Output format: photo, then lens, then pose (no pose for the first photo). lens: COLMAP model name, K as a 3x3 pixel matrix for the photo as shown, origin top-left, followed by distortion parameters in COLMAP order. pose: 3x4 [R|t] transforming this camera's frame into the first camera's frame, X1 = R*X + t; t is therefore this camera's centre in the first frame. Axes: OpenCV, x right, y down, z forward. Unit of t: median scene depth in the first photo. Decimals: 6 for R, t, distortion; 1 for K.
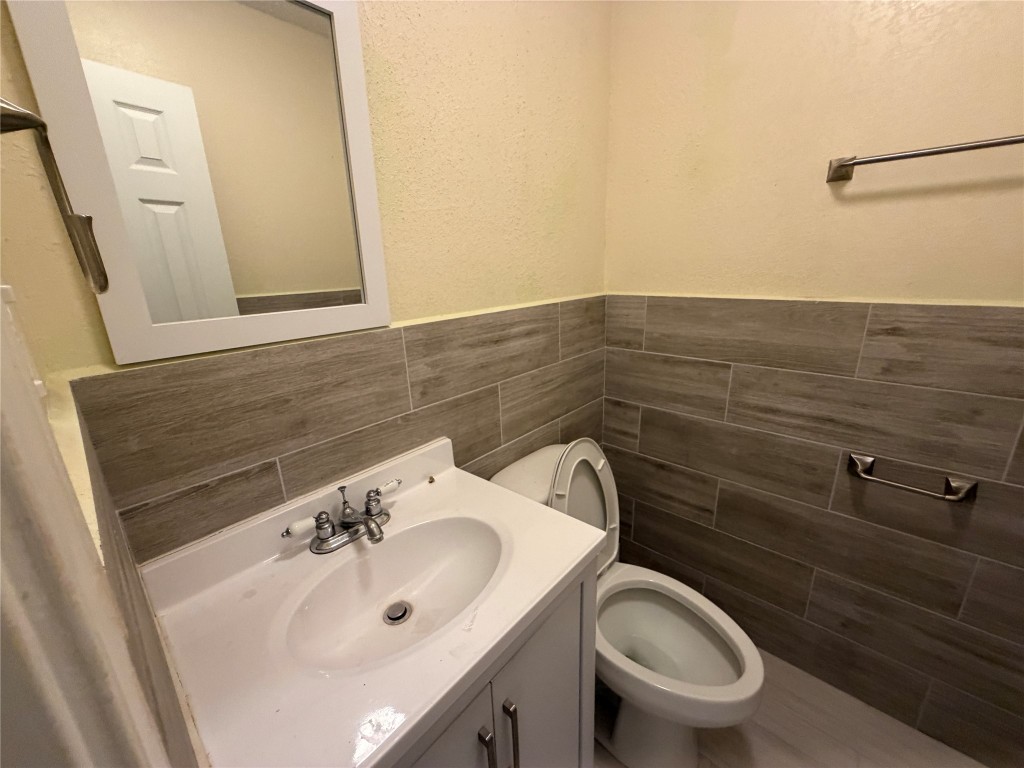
lens RADIAL K [[408.6, 0, 508.6], [0, 408.6, 384.0], [0, 0, 1]] dist [0.000230, -0.000189]
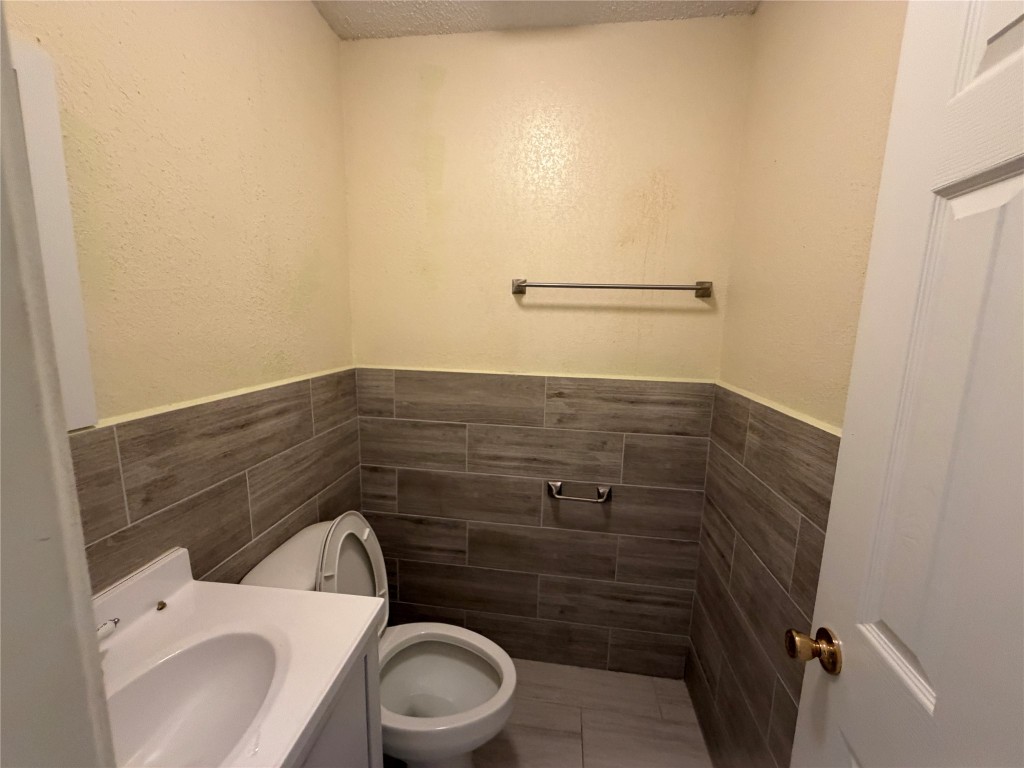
lens RADIAL K [[408.6, 0, 508.6], [0, 408.6, 384.0], [0, 0, 1]] dist [0.000230, -0.000189]
pose [[0.817335, -0.036871, 0.574982, -0.062394], [0.112578, 0.988935, -0.096613, -0.039450], [-0.565057, 0.143695, 0.812442, -0.102650]]
